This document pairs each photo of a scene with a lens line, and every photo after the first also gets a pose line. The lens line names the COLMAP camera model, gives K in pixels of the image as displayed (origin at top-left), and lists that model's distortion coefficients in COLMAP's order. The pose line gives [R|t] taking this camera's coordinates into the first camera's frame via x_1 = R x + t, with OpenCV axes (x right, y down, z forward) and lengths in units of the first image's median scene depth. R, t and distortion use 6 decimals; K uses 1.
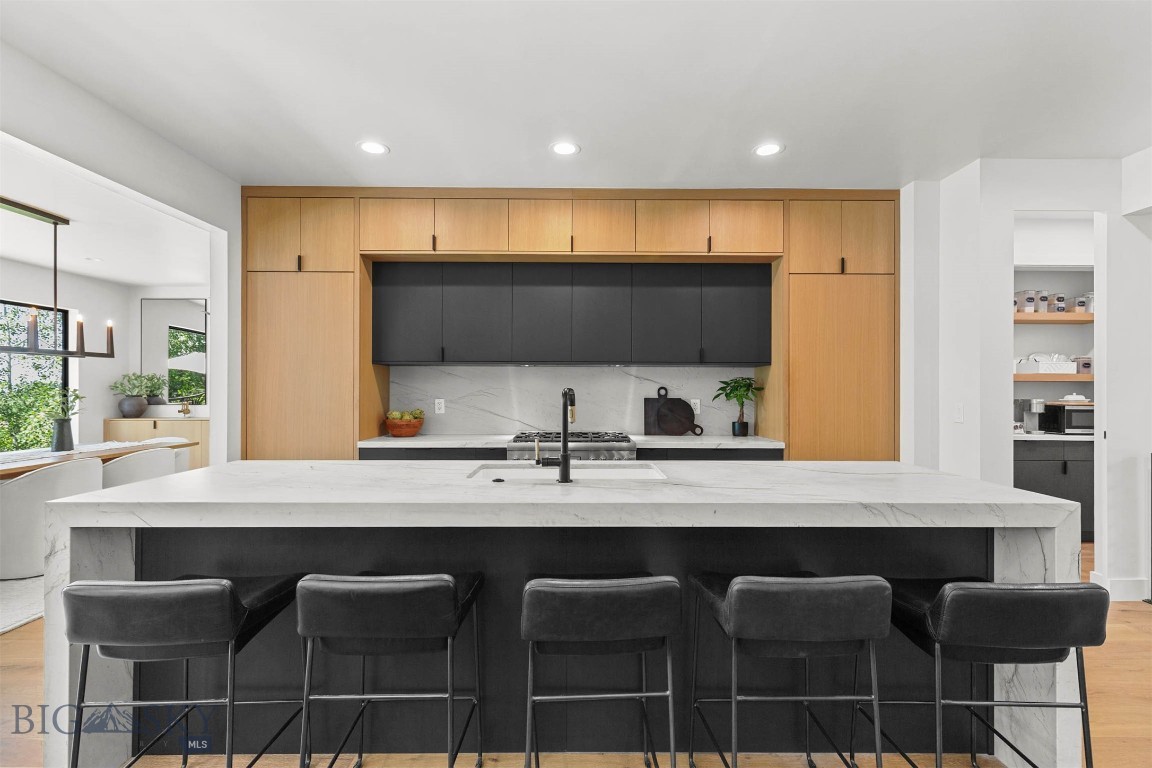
lens RADIAL K [[519.5, 0, 577.6], [0, 519.5, 387.6], [0, 0, 1]] dist [0.005576, -0.001081]
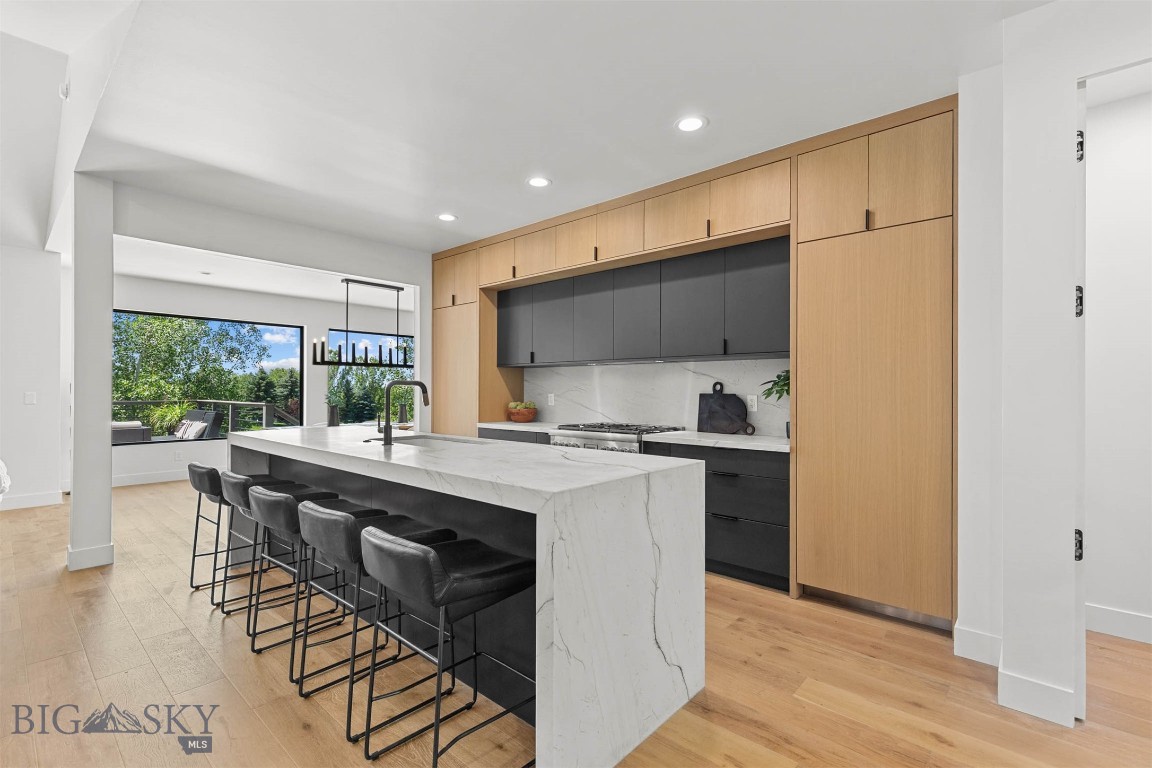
lens RADIAL K [[519.5, 0, 574.6], [0, 519.5, 386.7], [0, 0, 1]] dist [0.005576, -0.001081]
pose [[0.740570, -0.003872, -0.671968, 0.662697], [-0.000235, 0.999982, -0.006020, 0.014307], [0.671979, 0.004616, 0.740556, 0.135982]]
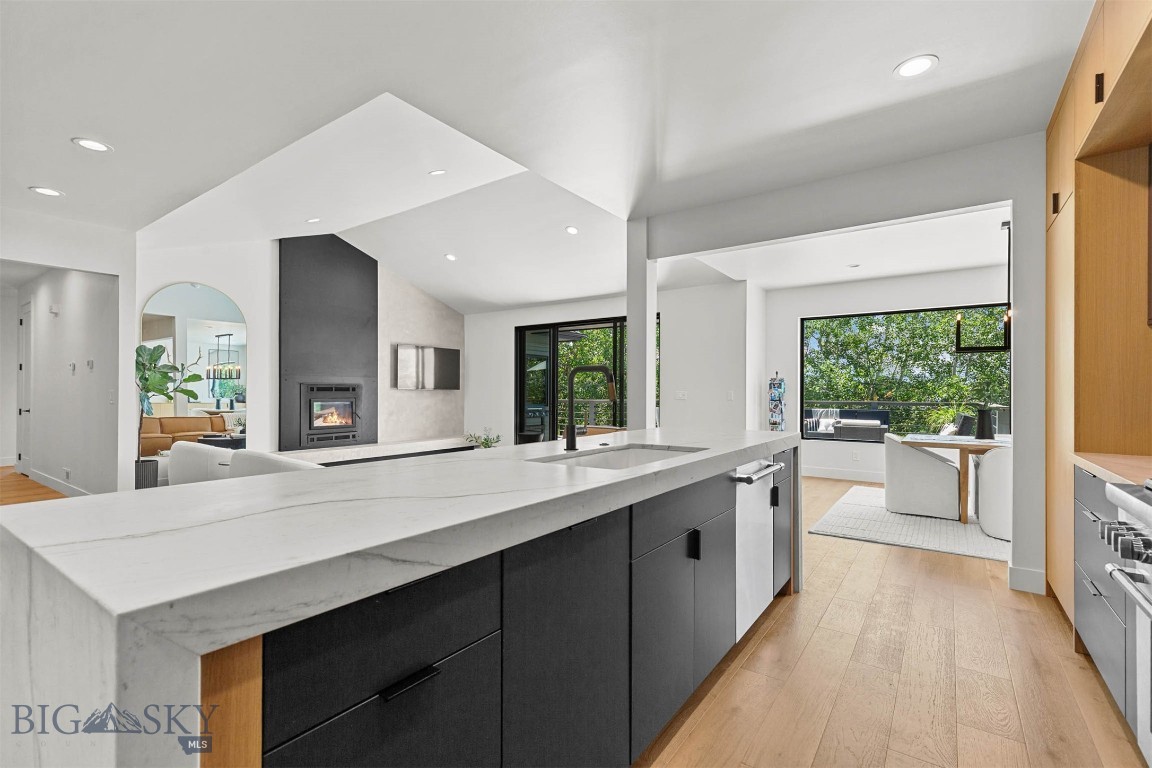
lens RADIAL K [[519.5, 0, 574.7], [0, 519.5, 387.8], [0, 0, 1]] dist [0.005576, -0.001081]
pose [[-0.589380, -0.006282, -0.807831, 0.426542], [0.001037, 0.999963, -0.008532, 0.022458], [0.807855, -0.005866, -0.589352, 0.823857]]
